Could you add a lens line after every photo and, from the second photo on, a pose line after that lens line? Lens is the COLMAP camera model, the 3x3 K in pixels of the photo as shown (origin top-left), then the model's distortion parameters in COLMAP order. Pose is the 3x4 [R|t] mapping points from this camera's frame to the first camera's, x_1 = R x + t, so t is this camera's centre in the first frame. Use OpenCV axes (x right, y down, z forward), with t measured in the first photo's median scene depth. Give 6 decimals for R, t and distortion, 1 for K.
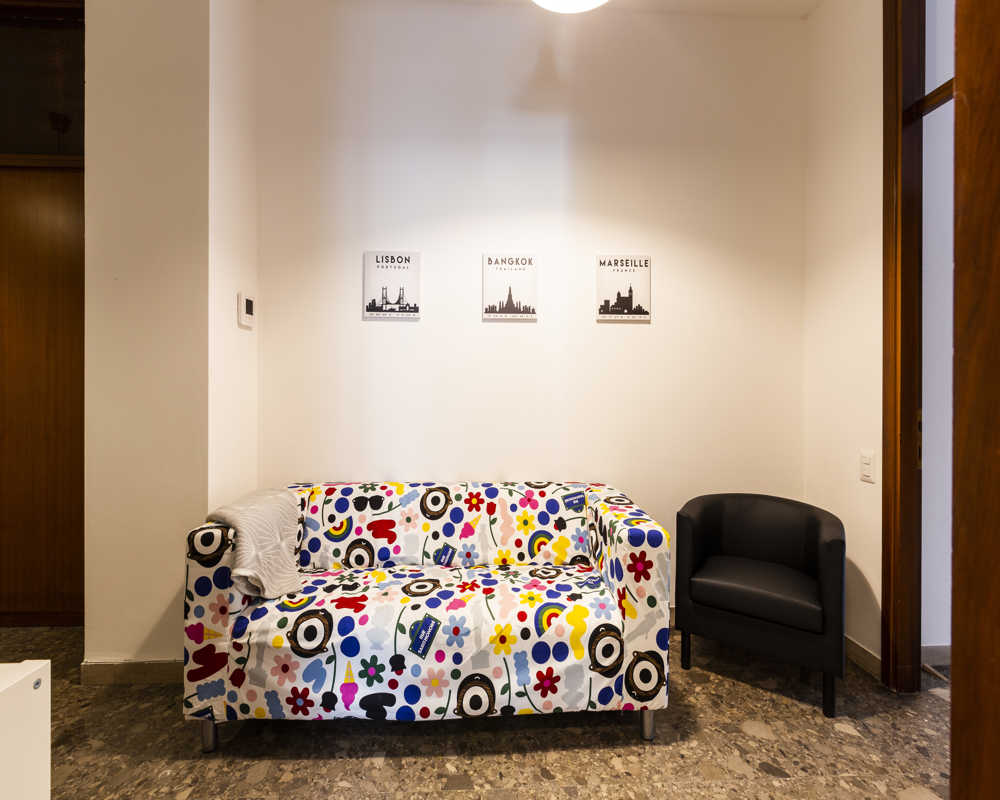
lens RADIAL K [[446.2, 0, 498.0], [0, 446.2, 392.7], [0, 0, 1]] dist [0.002541, -0.001397]
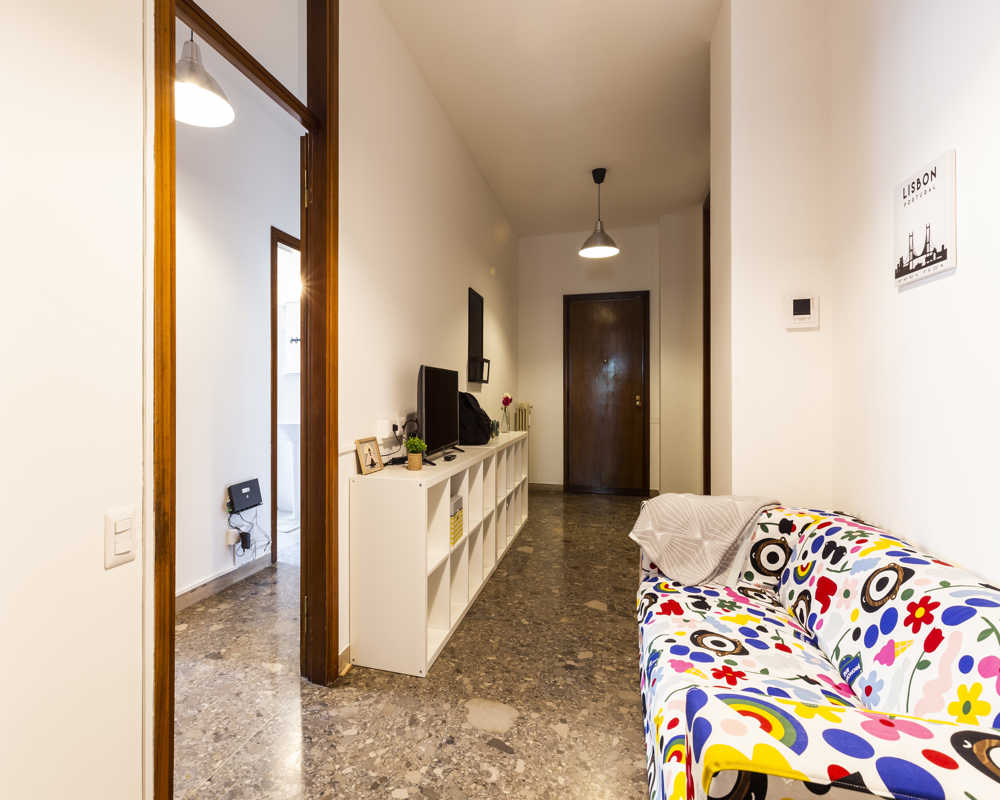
lens RADIAL K [[506.9, 0, 497.4], [0, 506.9, 396.2], [0, 0, 1]] dist [-0.002221, -0.000907]
pose [[-0.270662, 0.001682, -0.962673, 0.655233], [-0.012842, 0.999903, 0.005358, -0.003680], [0.962589, 0.013813, -0.270614, 0.703422]]
